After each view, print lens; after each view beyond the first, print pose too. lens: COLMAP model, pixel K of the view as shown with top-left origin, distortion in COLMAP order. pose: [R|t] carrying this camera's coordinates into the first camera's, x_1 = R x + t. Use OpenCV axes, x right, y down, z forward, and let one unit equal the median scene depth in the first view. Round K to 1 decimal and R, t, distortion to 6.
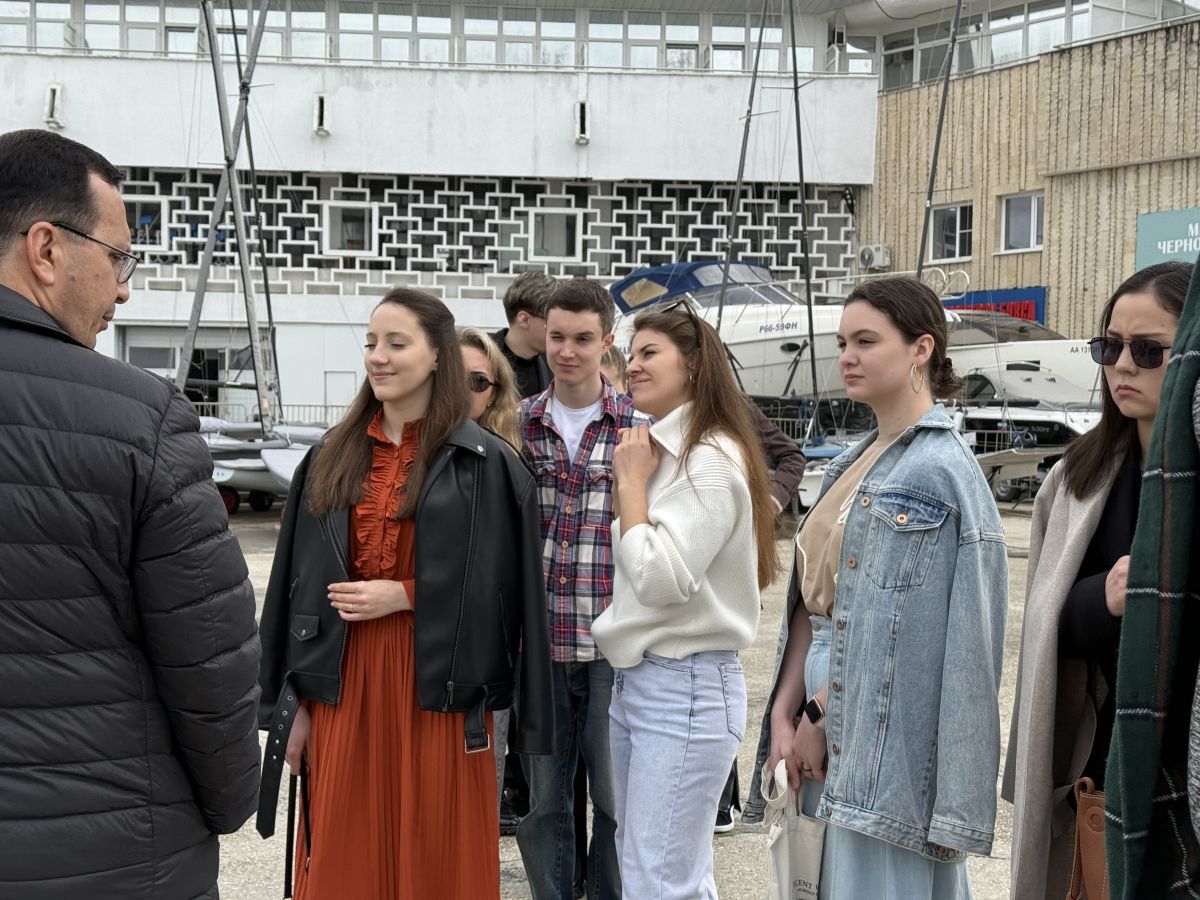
lens RADIAL K [[1677.6, 0, 604.1], [0, 1677.6, 455.6], [0, 0, 1]] dist [0.114353, 0.000000]
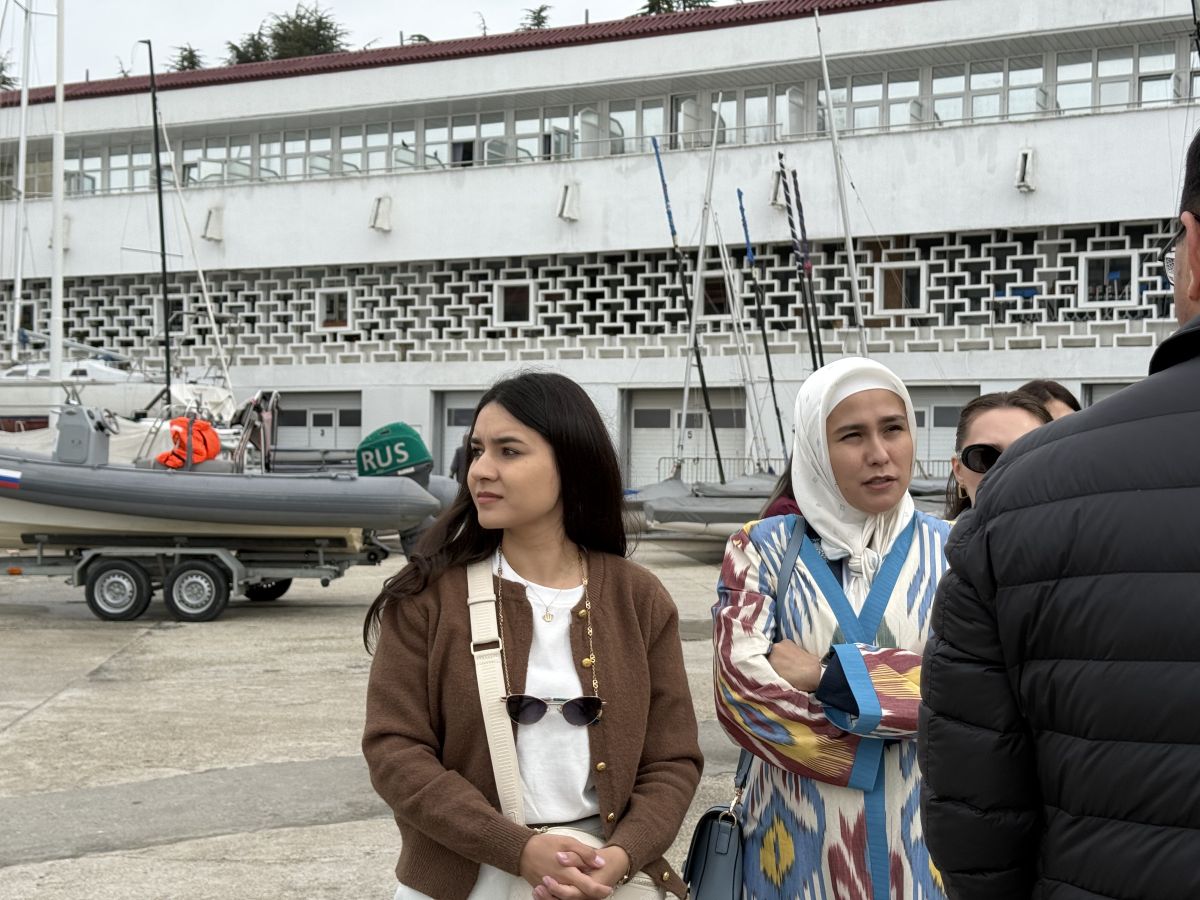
lens RADIAL K [[1677.6, 0, 576.1], [0, 1677.6, 461.2], [0, 0, 1]] dist [0.114353, 0.000000]
pose [[0.878711, -0.012533, -0.477190, 0.227734], [-0.002573, 0.999516, -0.030990, 0.005067], [0.477348, 0.028460, 0.878253, 0.004989]]
